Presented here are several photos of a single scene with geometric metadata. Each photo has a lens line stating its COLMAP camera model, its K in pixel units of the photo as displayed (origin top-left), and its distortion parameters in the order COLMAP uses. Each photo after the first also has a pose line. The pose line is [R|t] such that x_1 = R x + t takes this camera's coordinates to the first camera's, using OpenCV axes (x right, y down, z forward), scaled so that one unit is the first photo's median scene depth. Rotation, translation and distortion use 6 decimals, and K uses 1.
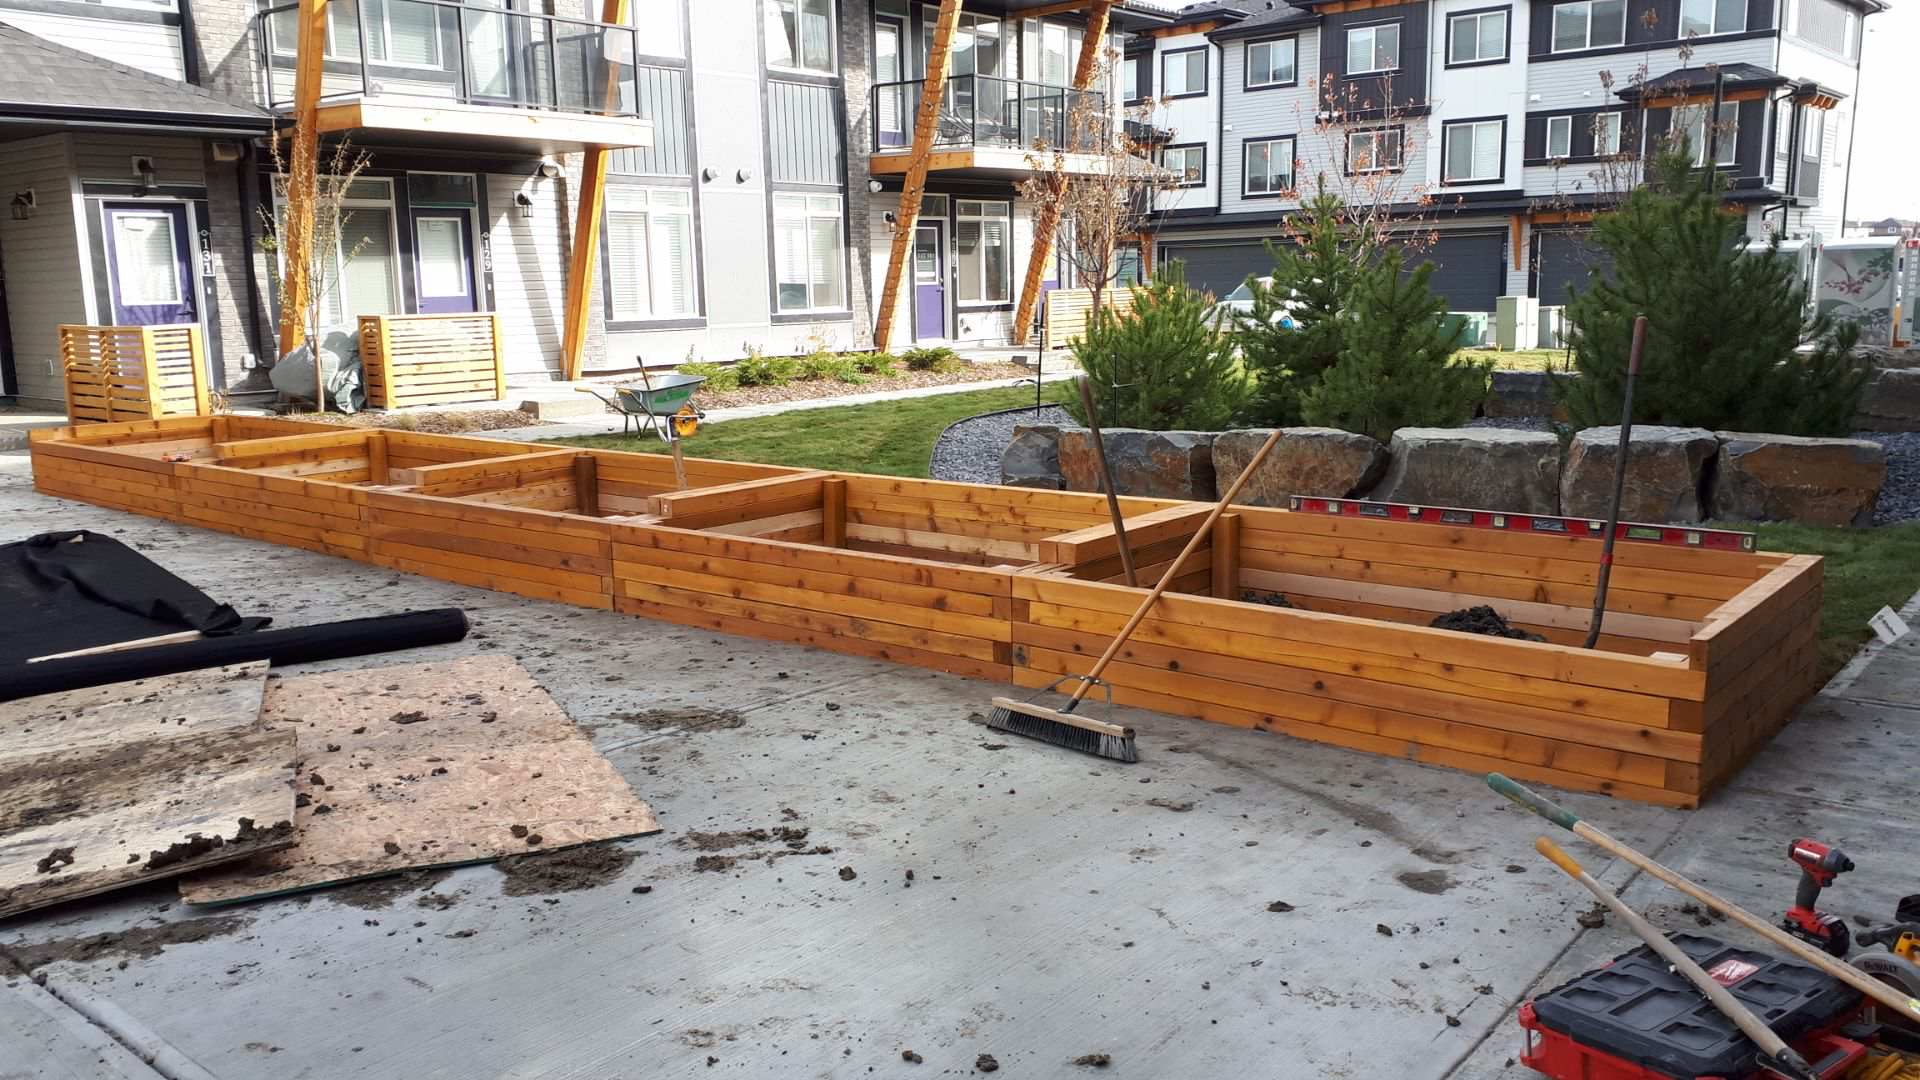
lens RADIAL K [[1526.6, 0, 960.0], [0, 1526.6, 540.0], [0, 0, 1]] dist [0.102968, -0.162338]
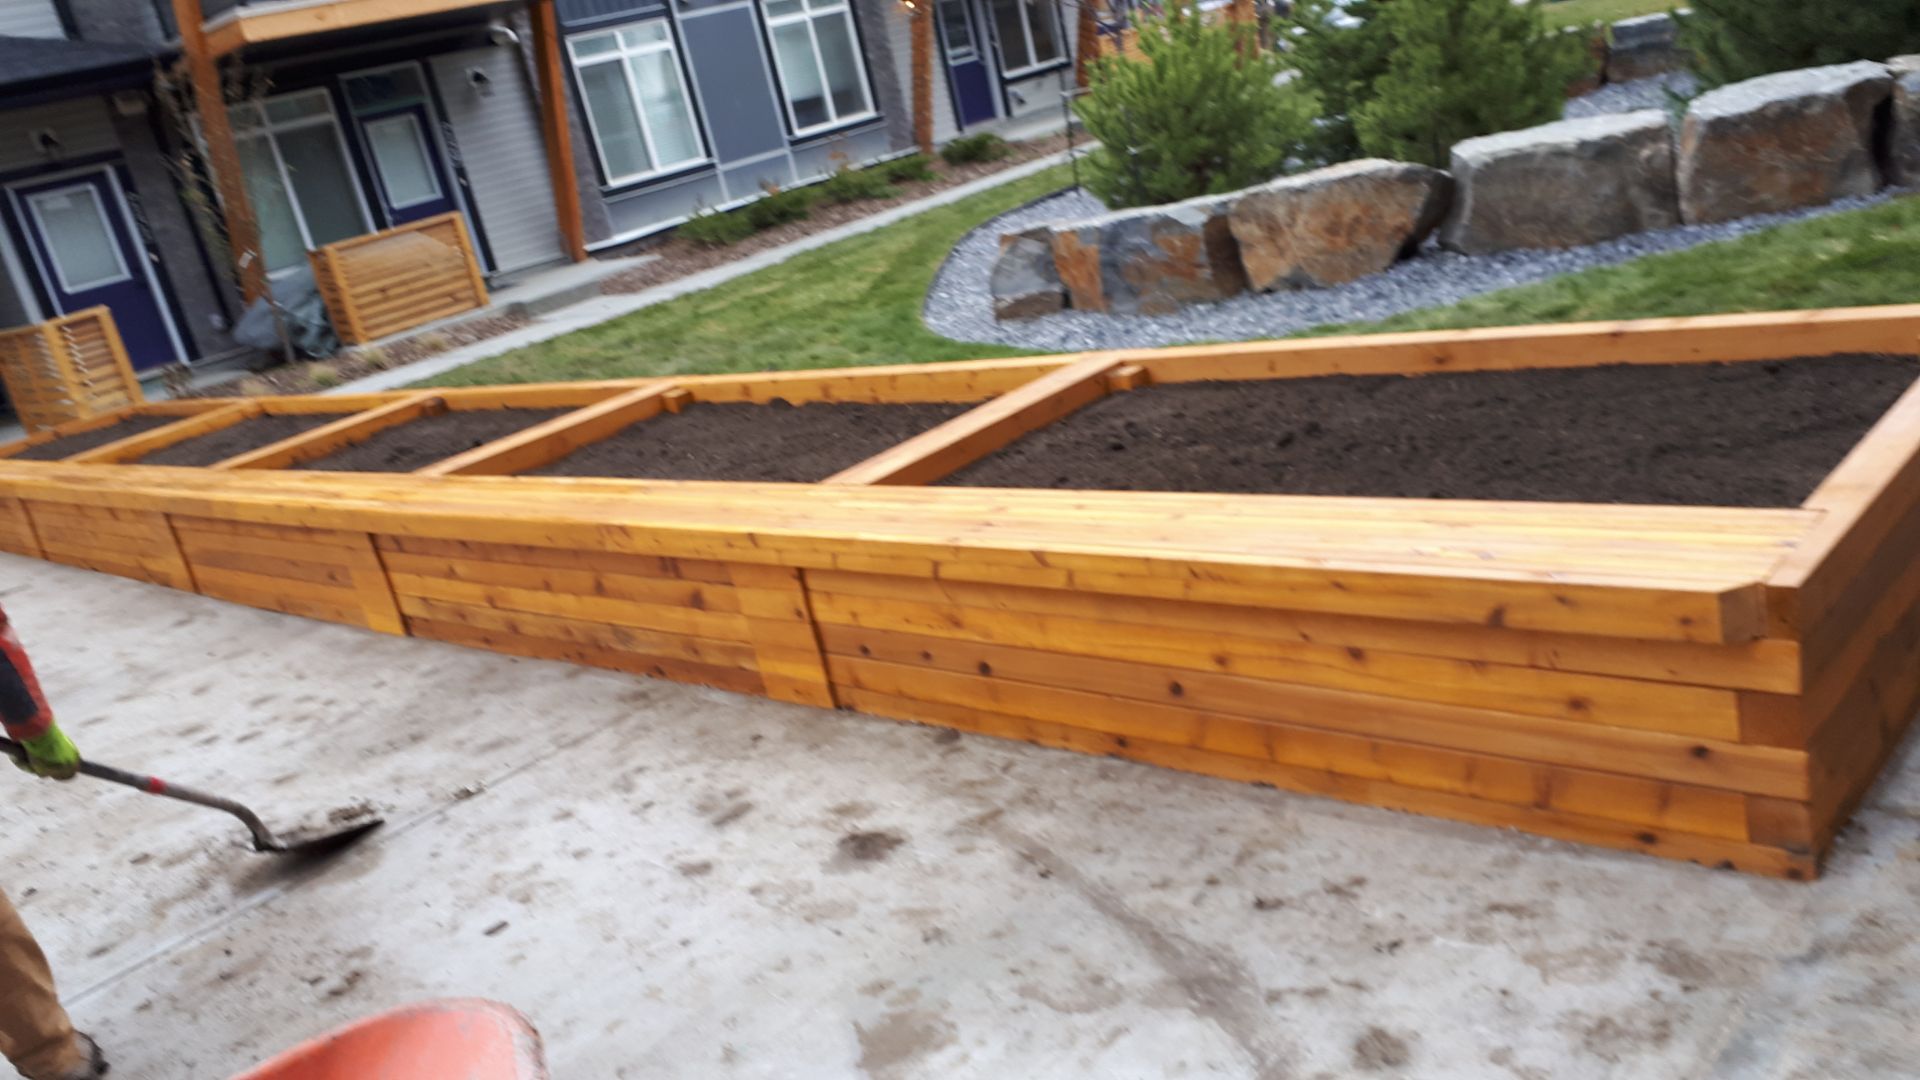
lens RADIAL K [[1517.0, 0, 923.4], [0, 1517.0, 541.1], [0, 0, 1]] dist [0.062486, -0.074633]
pose [[0.971808, -0.175043, -0.157950, 0.110193], [0.195772, 0.972408, 0.126869, -0.028720], [0.131384, -0.154214, 0.979263, 0.177731]]
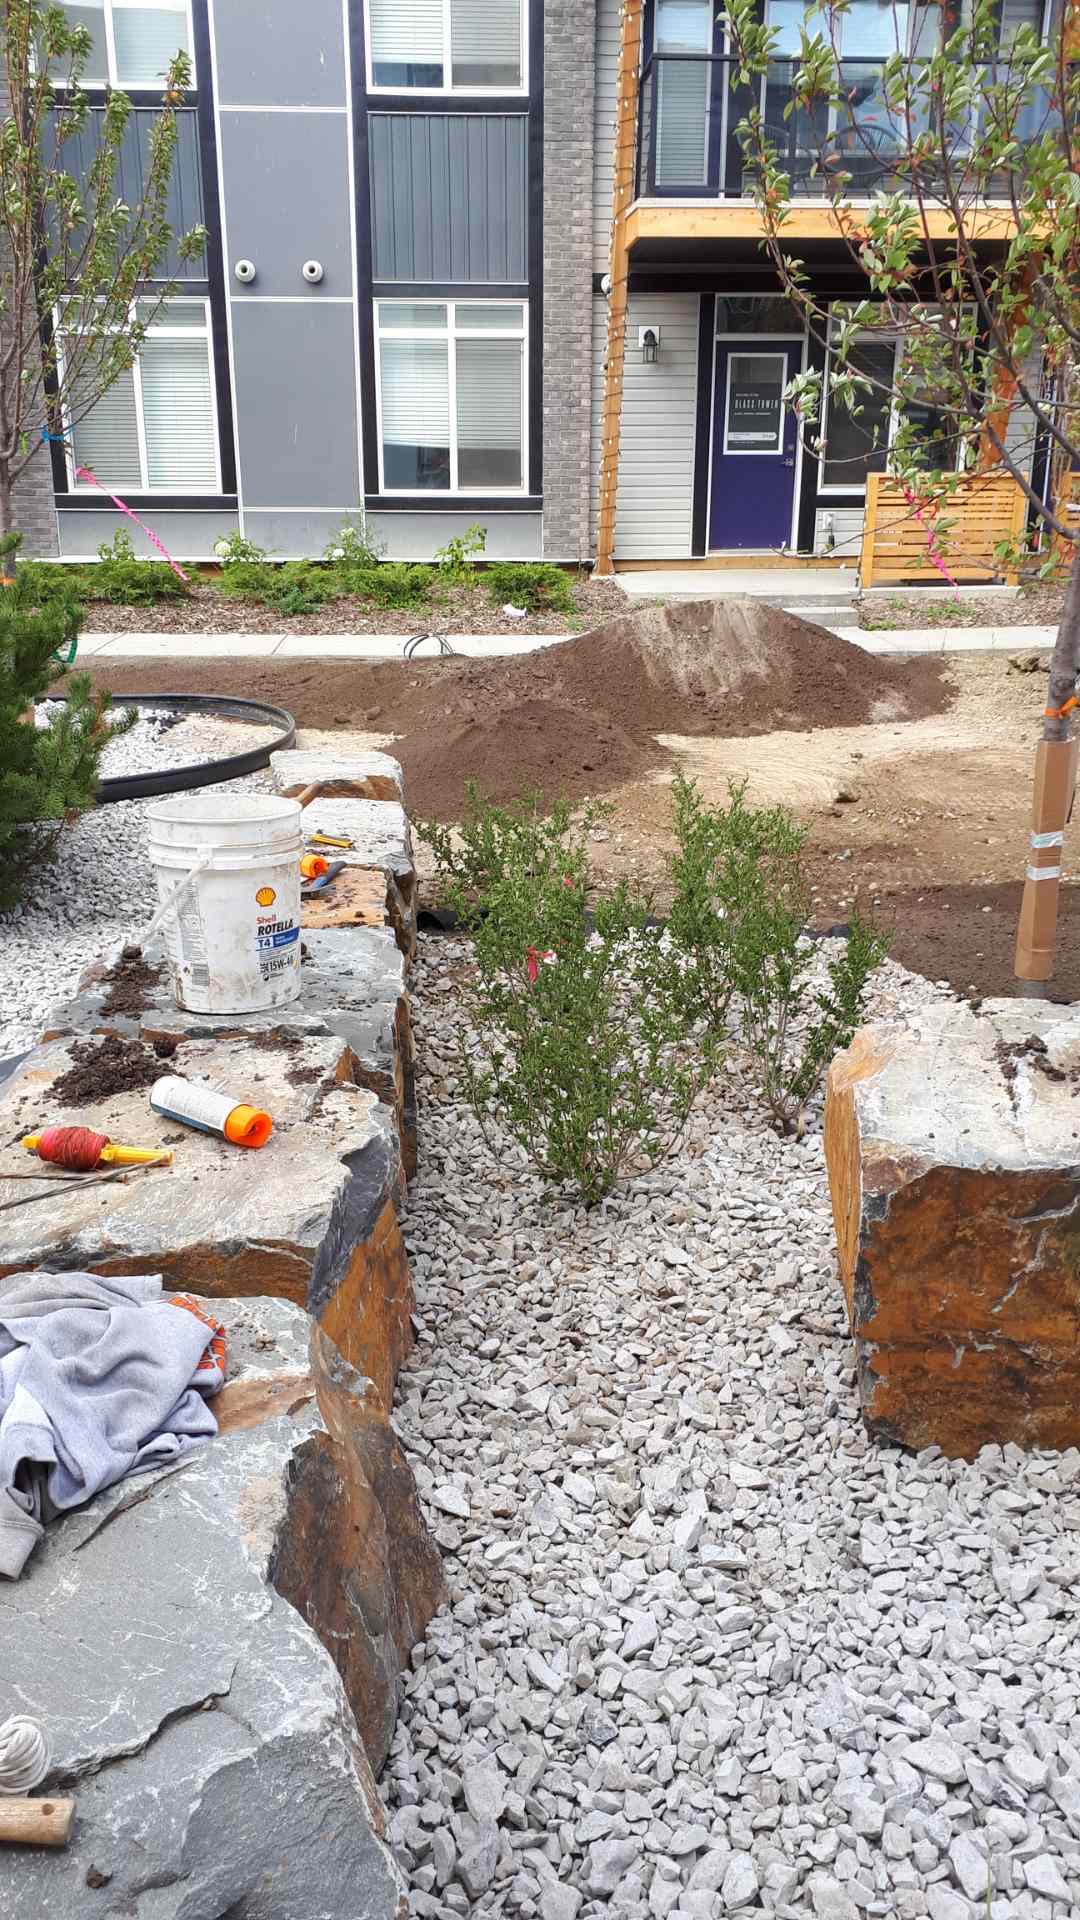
lens RADIAL K [[1526.6, 0, 540.0], [0, 1526.6, 960.0], [0, 0, 1]] dist [0.102968, -0.162338]
pose [[0.679473, 0.256097, -0.687554, 0.900082], [-0.138661, 0.965040, 0.222422, -0.228939], [0.720478, -0.055792, 0.691229, 1.183685]]
